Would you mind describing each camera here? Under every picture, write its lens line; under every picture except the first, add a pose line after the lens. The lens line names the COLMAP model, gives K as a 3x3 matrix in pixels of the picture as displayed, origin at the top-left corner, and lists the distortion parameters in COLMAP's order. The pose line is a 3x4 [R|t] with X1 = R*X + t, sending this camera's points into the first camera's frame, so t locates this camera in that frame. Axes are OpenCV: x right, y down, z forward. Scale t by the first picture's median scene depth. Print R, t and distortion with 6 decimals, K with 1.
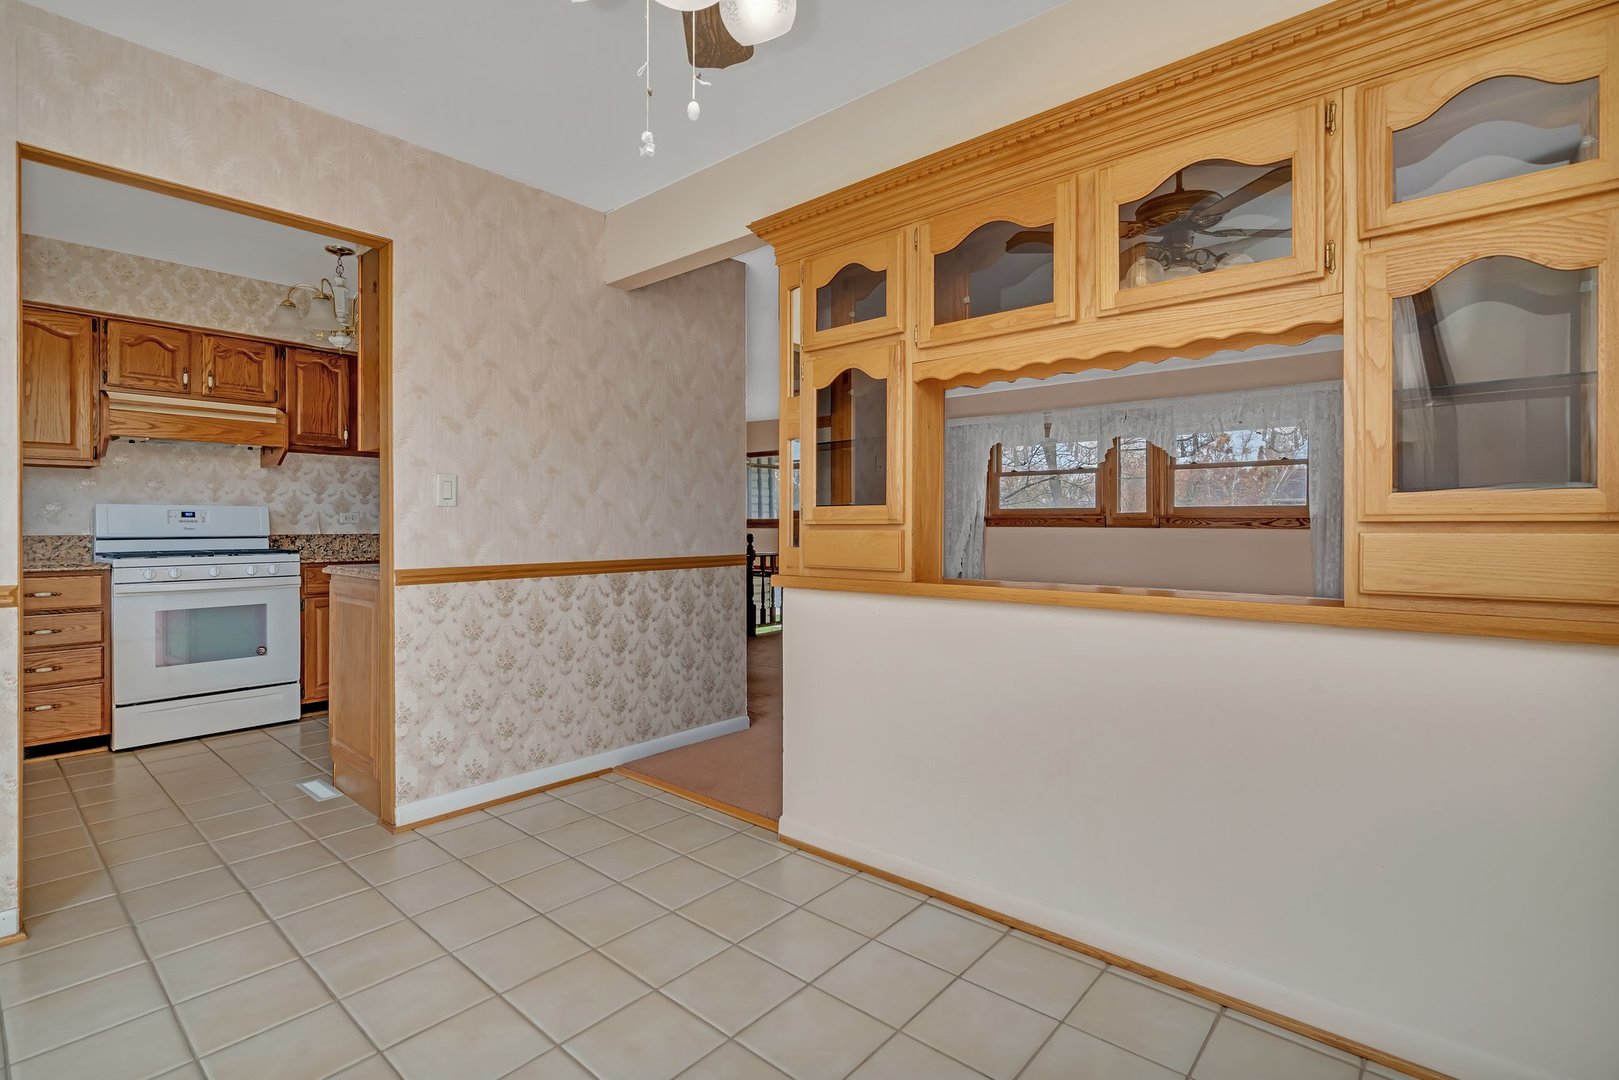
lens RADIAL K [[756.1, 0, 805.9], [0, 756.1, 527.2], [0, 0, 1]] dist [-0.008715, 0.005469]
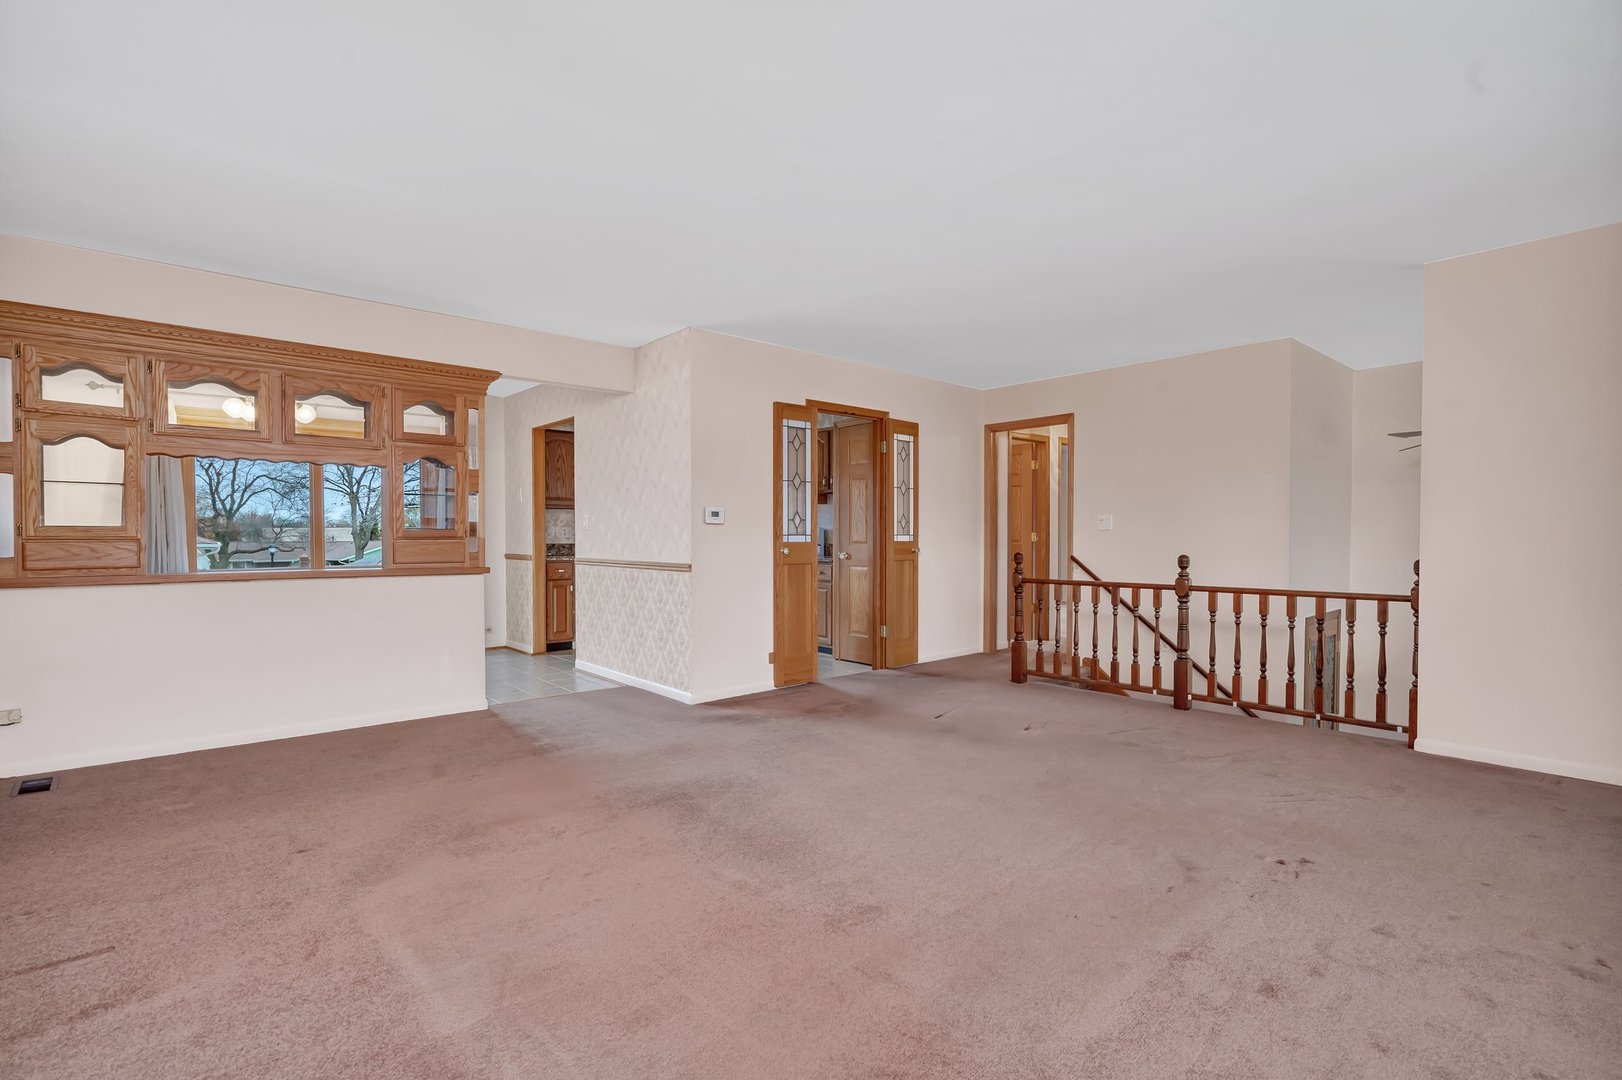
lens RADIAL K [[757.5, 0, 802.4], [0, 757.5, 540.3], [0, 0, 1]] dist [-0.008715, 0.005469]
pose [[-0.139012, 0.008554, -0.990254, 0.757711], [-0.005256, 0.999942, 0.009376, -0.011067], [0.990277, 0.006509, -0.138959, 0.911985]]
